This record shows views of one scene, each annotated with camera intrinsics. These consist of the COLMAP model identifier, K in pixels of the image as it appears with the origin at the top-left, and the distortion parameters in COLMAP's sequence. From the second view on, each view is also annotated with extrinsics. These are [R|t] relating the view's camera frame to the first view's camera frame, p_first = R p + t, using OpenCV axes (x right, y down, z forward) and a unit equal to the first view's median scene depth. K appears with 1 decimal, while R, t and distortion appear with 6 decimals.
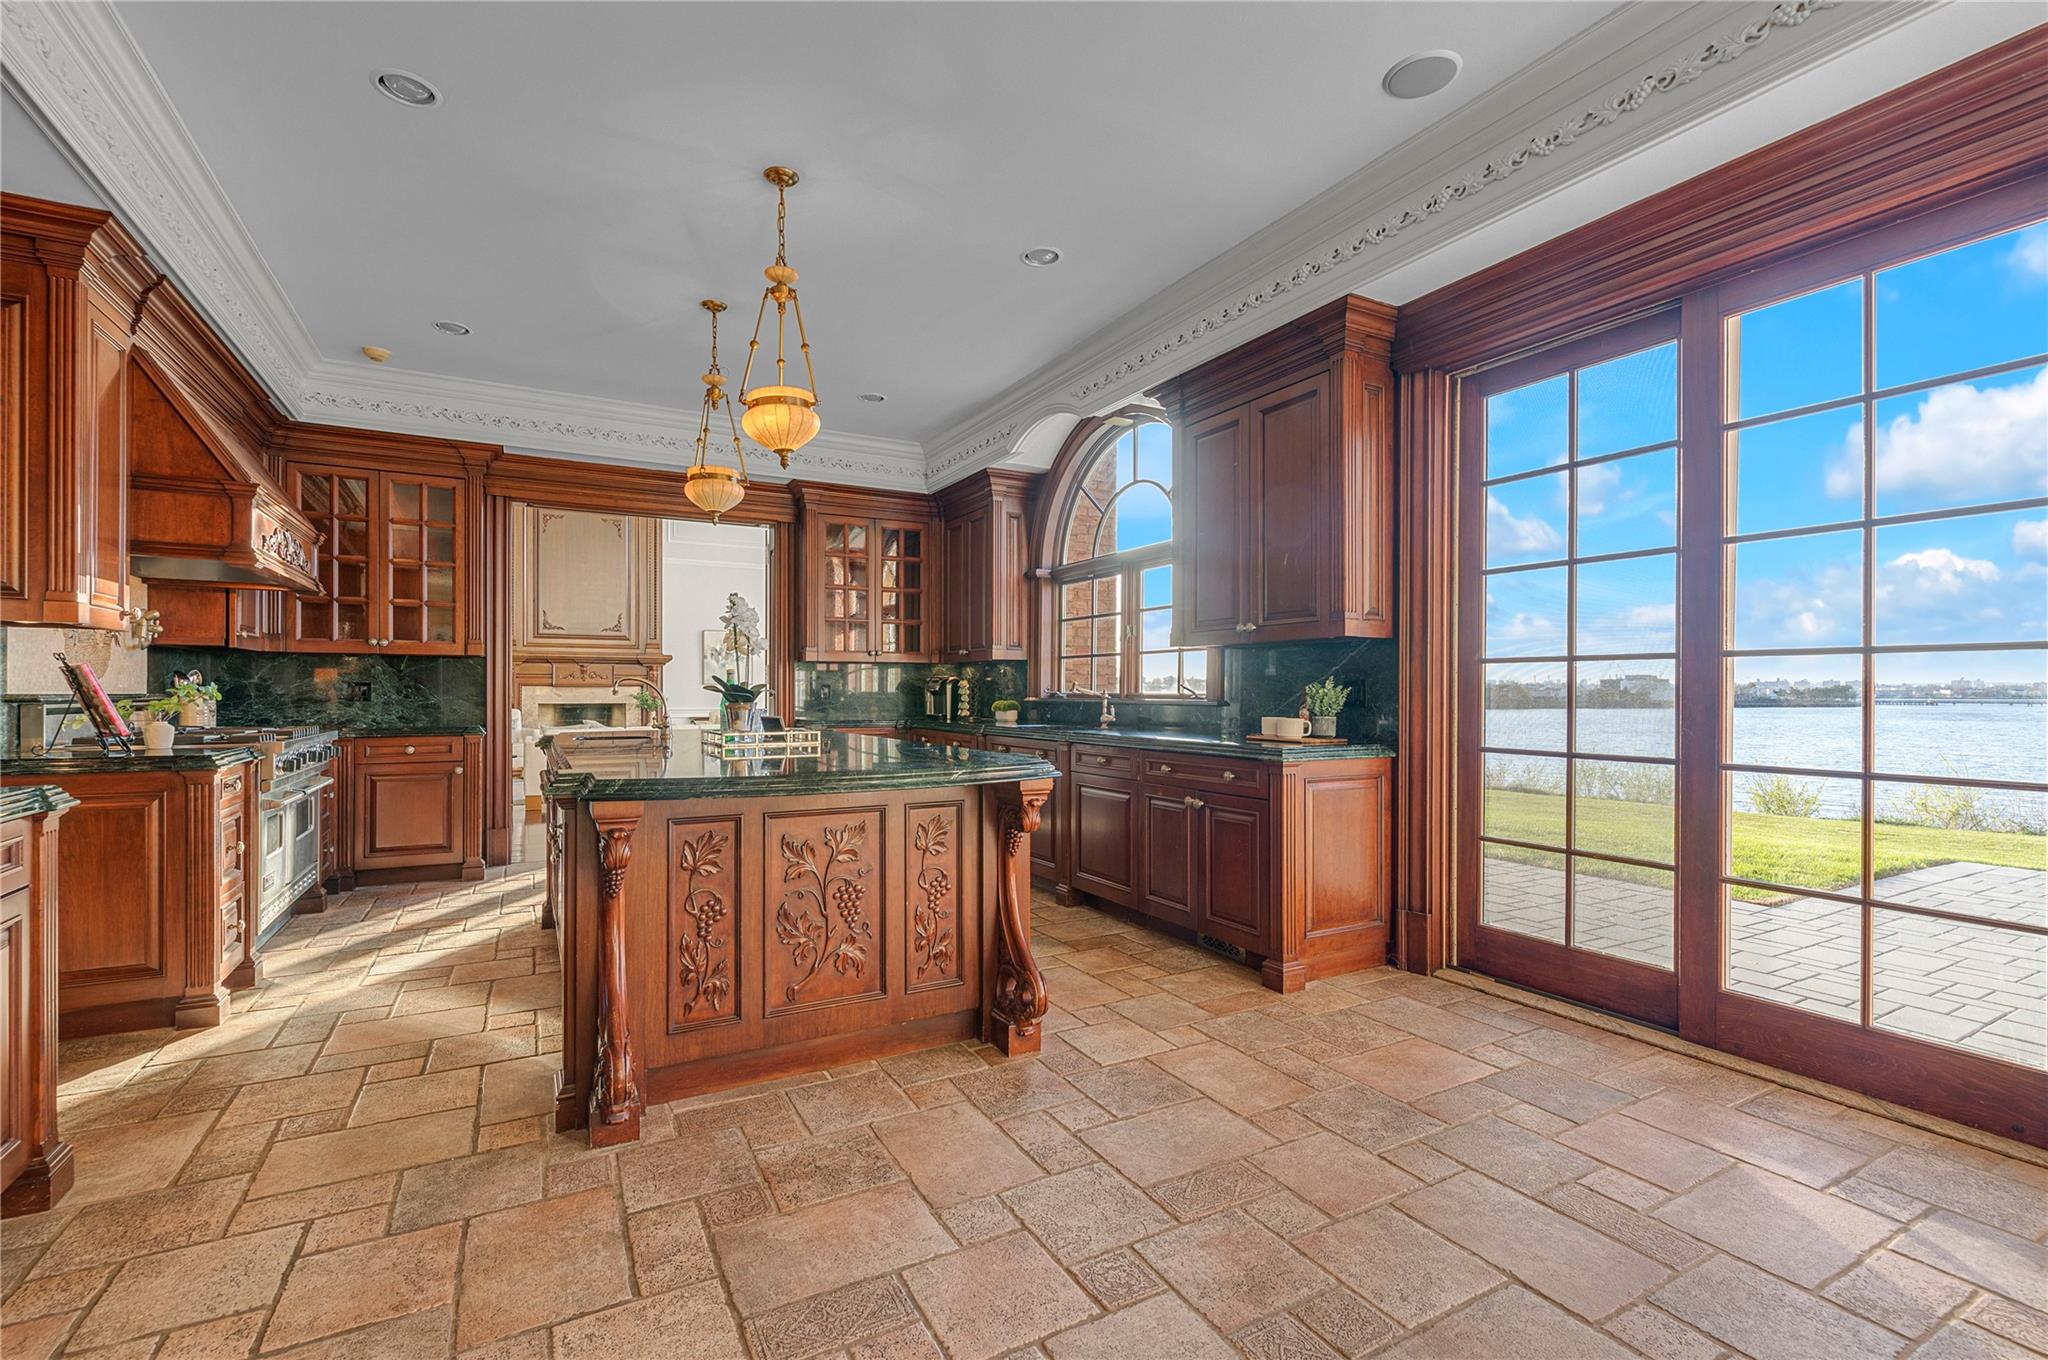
lens RADIAL K [[888.2, 0, 995.4], [0, 888.2, 691.3], [0, 0, 1]] dist [0.003268, -0.000125]
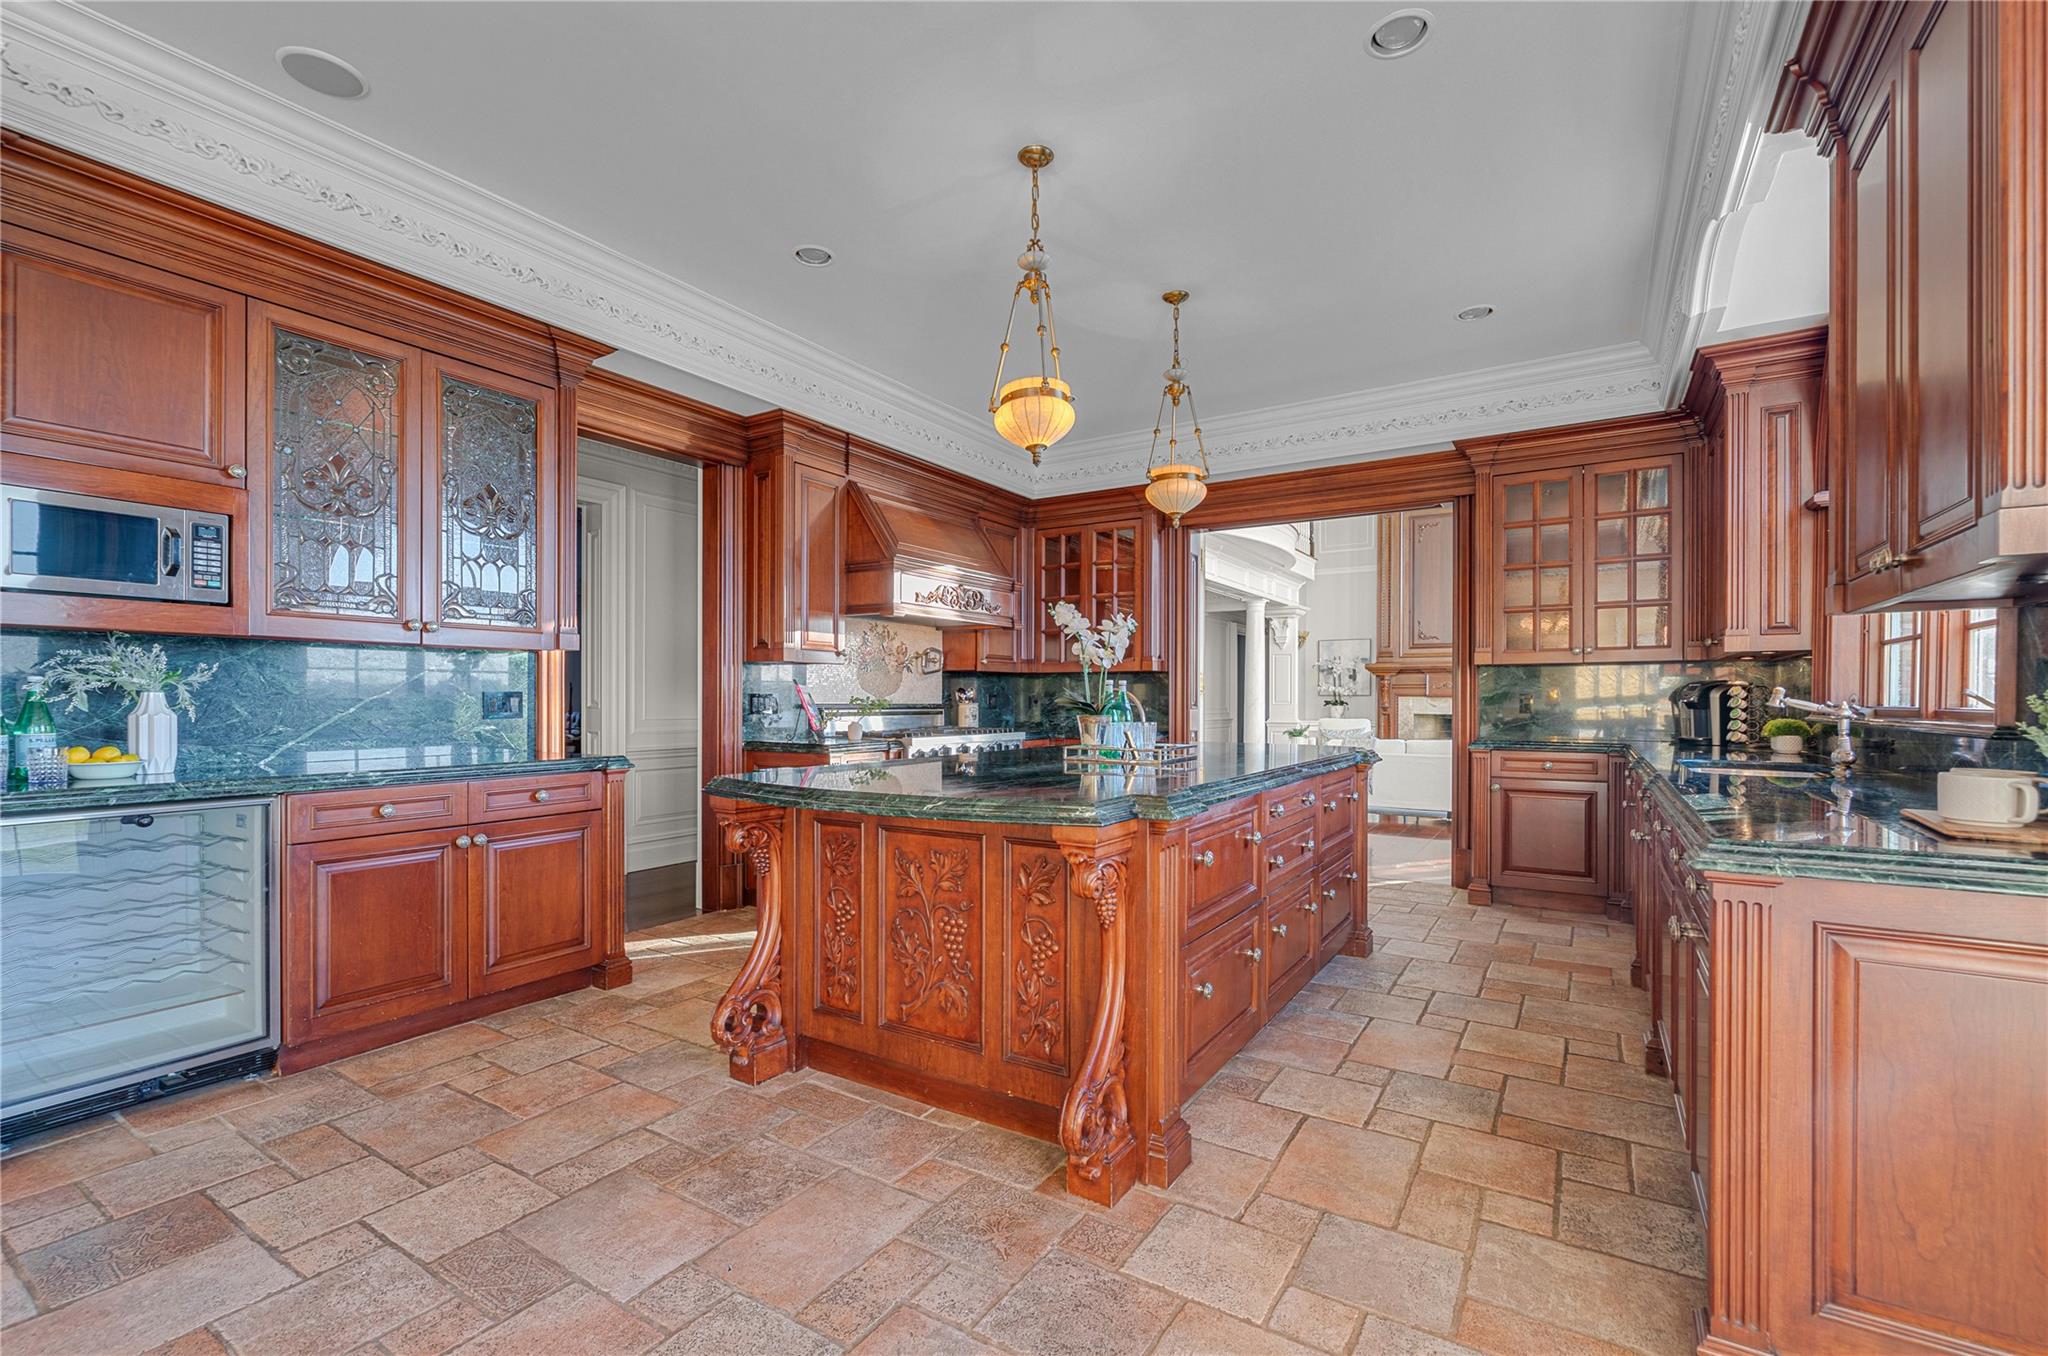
lens RADIAL K [[888.2, 0, 1040.6], [0, 888.2, 701.3], [0, 0, 1]] dist [0.003268, -0.000125]
pose [[0.498652, 0.000522, -0.866802, 0.579095], [-0.001037, 0.999999, 0.000006, -0.002196], [0.866802, 0.000896, 0.498652, 0.537736]]
